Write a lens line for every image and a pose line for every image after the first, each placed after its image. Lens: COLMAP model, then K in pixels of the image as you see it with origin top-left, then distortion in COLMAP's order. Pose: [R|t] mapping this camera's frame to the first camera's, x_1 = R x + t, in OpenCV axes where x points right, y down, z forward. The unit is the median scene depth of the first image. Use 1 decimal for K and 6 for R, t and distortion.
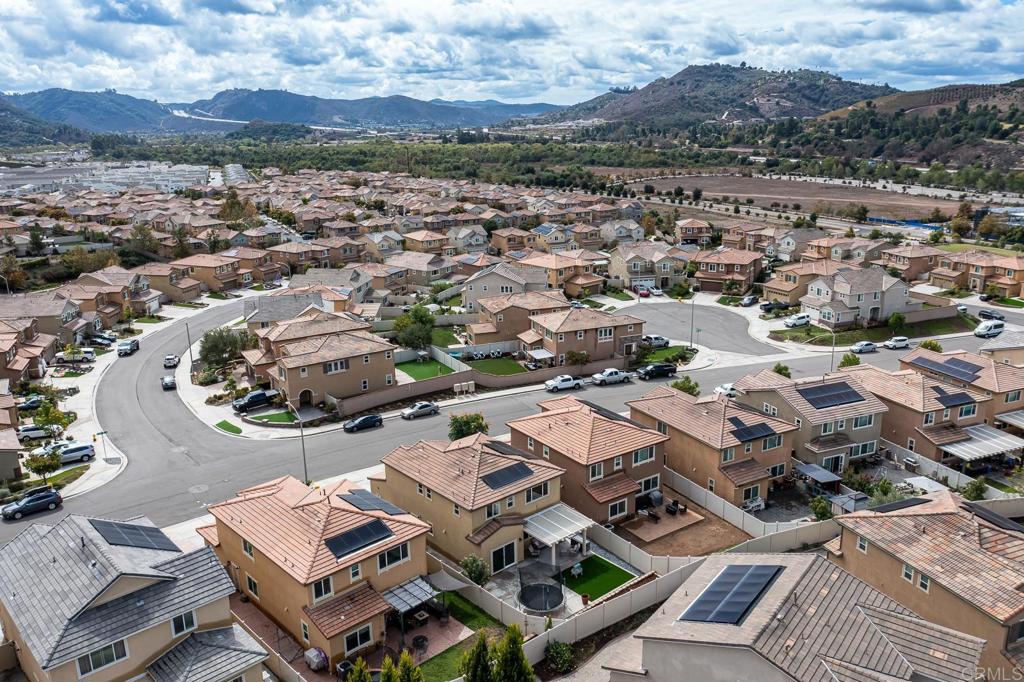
lens RADIAL K [[807.2, 0, 512.0], [0, 807.2, 341.0], [0, 0, 1]] dist [-0.007221, 0.005243]
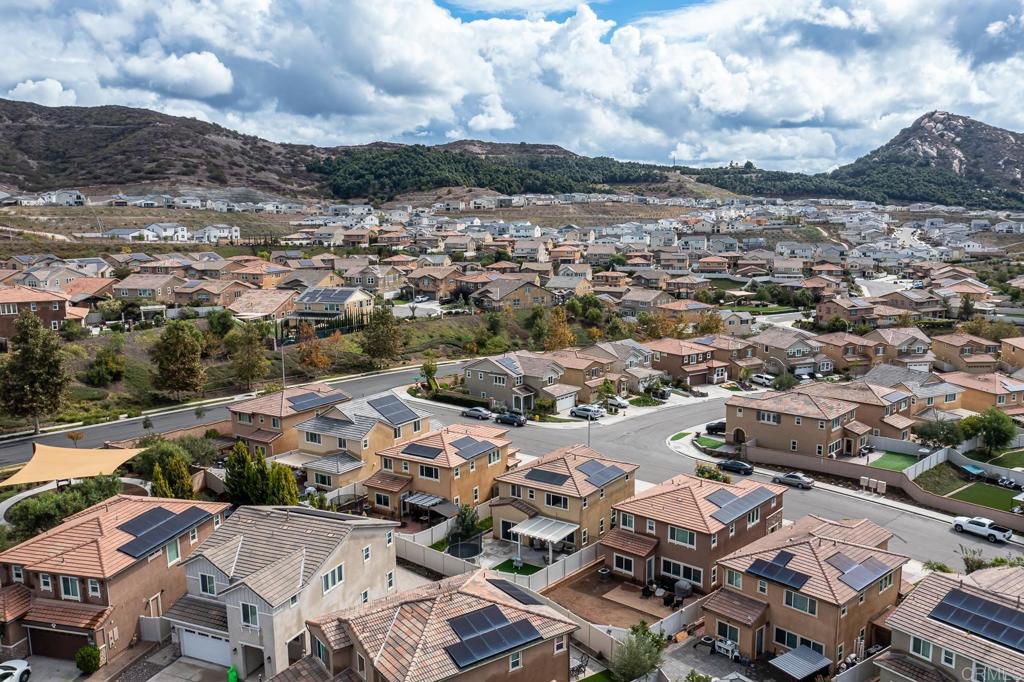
lens RADIAL K [[843.0, 0, 518.2], [0, 843.0, 345.6], [0, 0, 1]] dist [-0.010727, -0.005536]
pose [[0.240212, 0.169059, -0.955886, 0.517274], [-0.256716, 0.960722, 0.105402, -0.063217], [0.936160, 0.220072, 0.274177, 0.261635]]
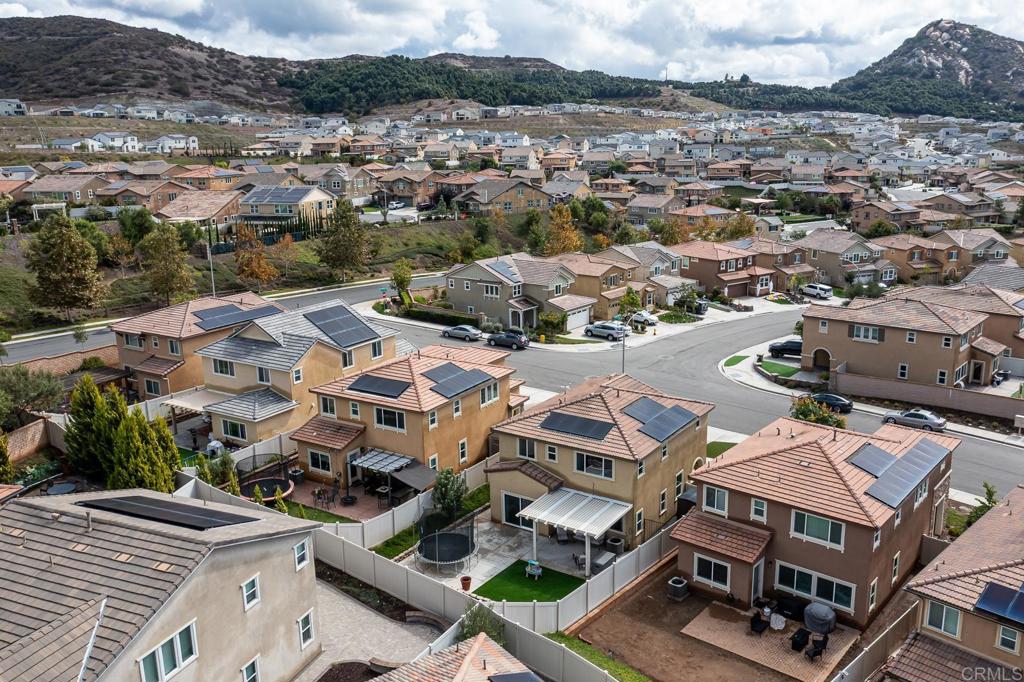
lens RADIAL K [[850.8, 0, 512.0], [0, 850.8, 341.0], [0, 0, 1]] dist [-0.012873, -0.002442]
pose [[0.251179, 0.242239, -0.937139, 0.315955], [-0.248680, 0.951830, 0.179384, -0.015185], [0.935450, 0.187990, 0.299320, 0.315195]]
